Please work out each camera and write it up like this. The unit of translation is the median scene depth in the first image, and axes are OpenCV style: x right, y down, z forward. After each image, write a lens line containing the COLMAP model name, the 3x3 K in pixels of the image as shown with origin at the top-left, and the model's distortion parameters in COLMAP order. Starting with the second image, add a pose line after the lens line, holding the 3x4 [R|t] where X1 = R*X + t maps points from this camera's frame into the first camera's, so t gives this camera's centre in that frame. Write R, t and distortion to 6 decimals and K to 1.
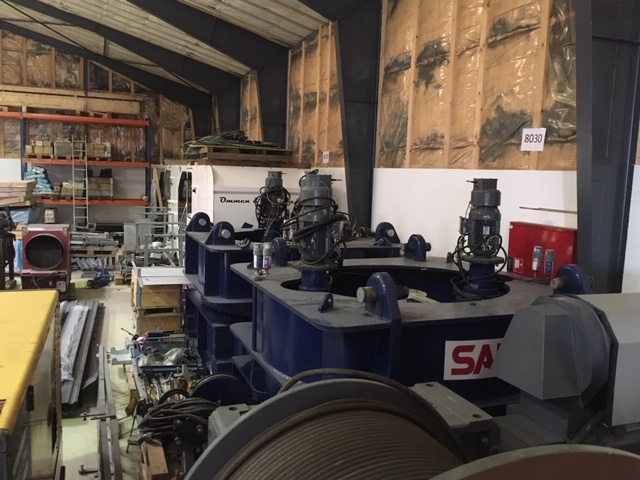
lens RADIAL K [[580.9, 0, 320.0], [0, 580.9, 240.0], [0, 0, 1]] dist [0.071809, -0.088467]
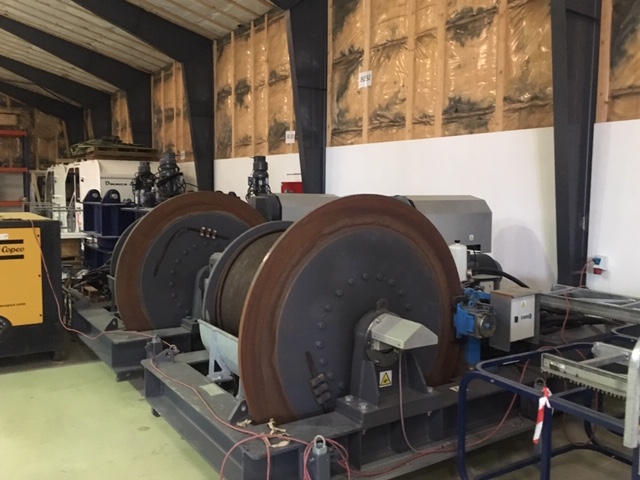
lens RADIAL K [[580.9, 0, 320.0], [0, 580.9, 240.0], [0, 0, 1]] dist [0.071809, -0.088467]
pose [[0.976618, -0.043300, 0.210577, 0.031504], [0.047912, 0.998710, -0.016846, 0.109820], [-0.209576, 0.026541, 0.977432, -0.470134]]
